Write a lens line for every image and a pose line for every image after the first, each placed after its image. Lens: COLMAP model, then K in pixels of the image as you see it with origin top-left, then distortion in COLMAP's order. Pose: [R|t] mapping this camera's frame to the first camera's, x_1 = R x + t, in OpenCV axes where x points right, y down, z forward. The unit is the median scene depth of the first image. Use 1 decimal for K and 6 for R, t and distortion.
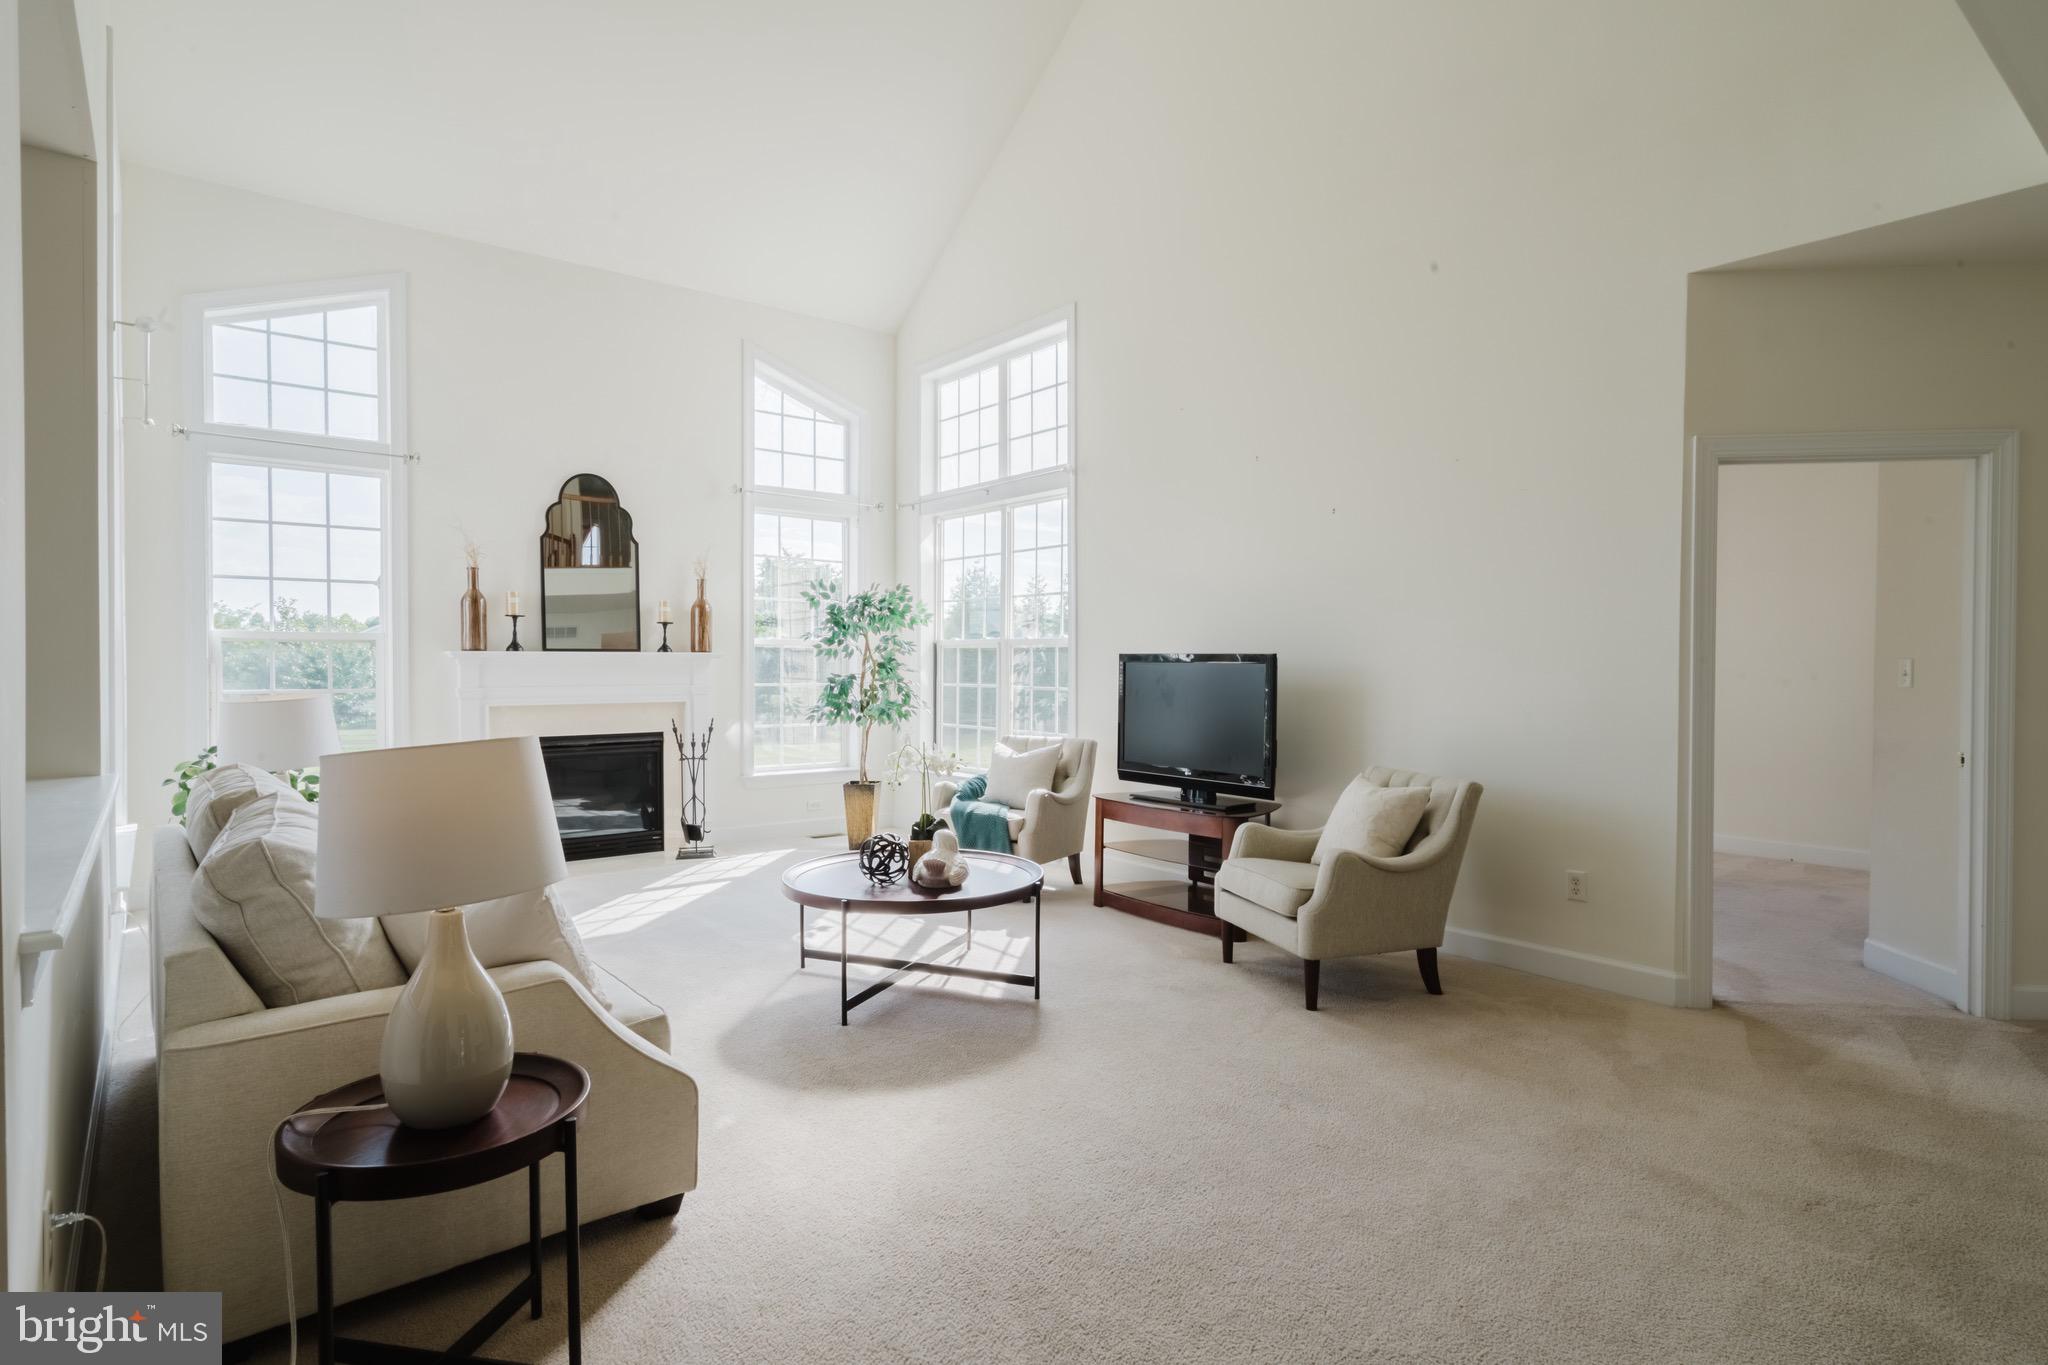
lens RADIAL K [[1054.0, 0, 1019.7], [0, 1054.0, 684.1], [0, 0, 1]] dist [0.003943, 0.000392]
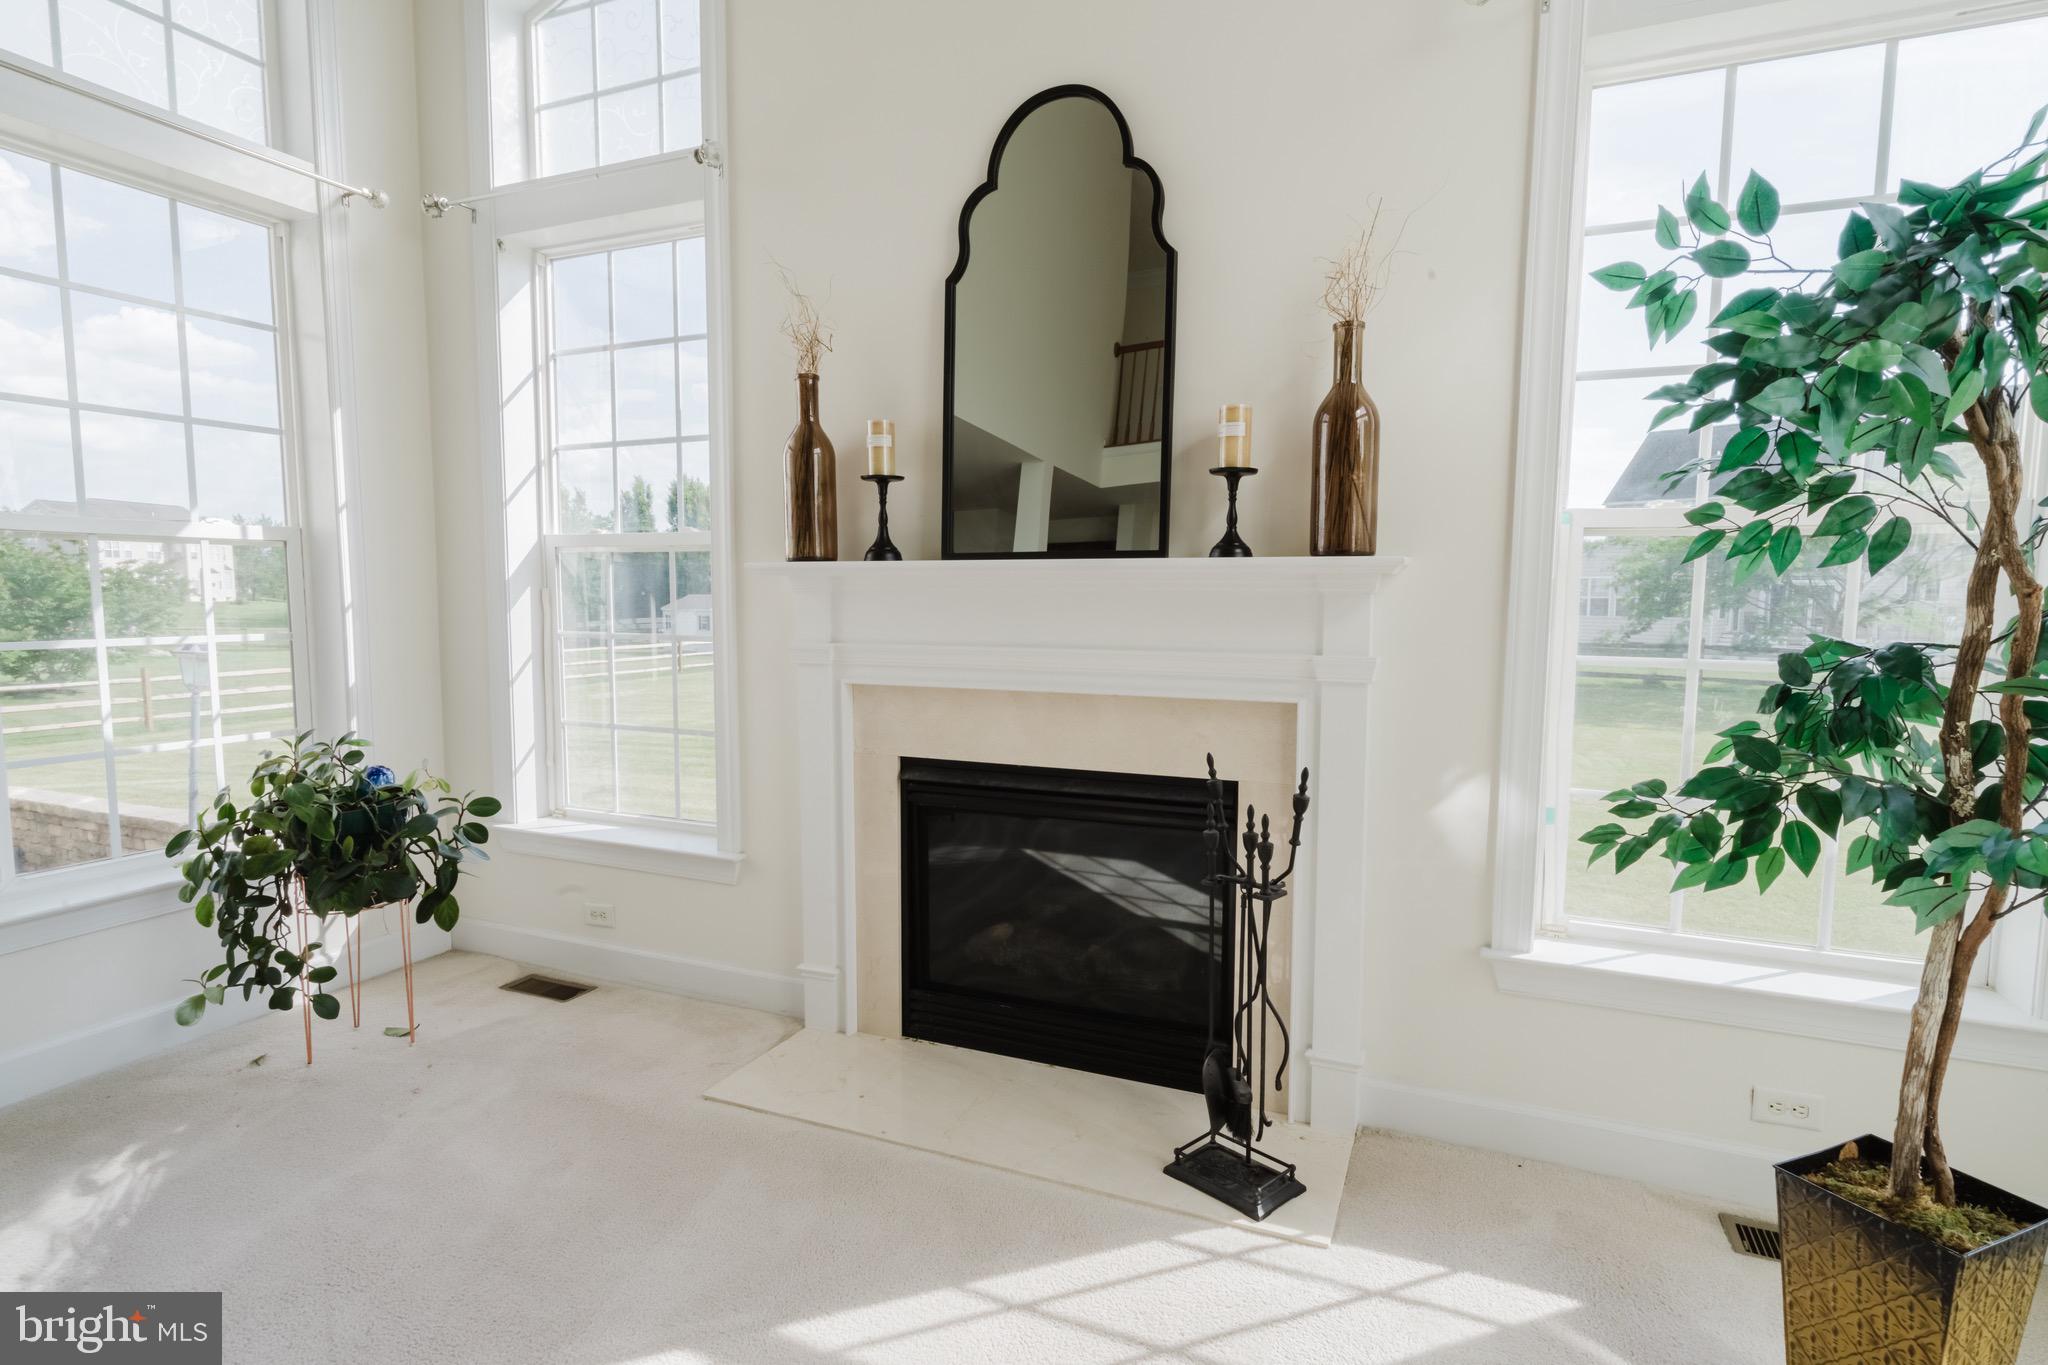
lens RADIAL K [[1054.0, 0, 1018.8], [0, 1054.0, 687.9], [0, 0, 1]] dist [0.003943, 0.000392]
pose [[0.450731, 0.090842, -0.888026, -0.057493], [-0.012682, 0.995360, 0.095385, -0.019517], [0.892570, -0.031731, 0.449791, 0.786143]]
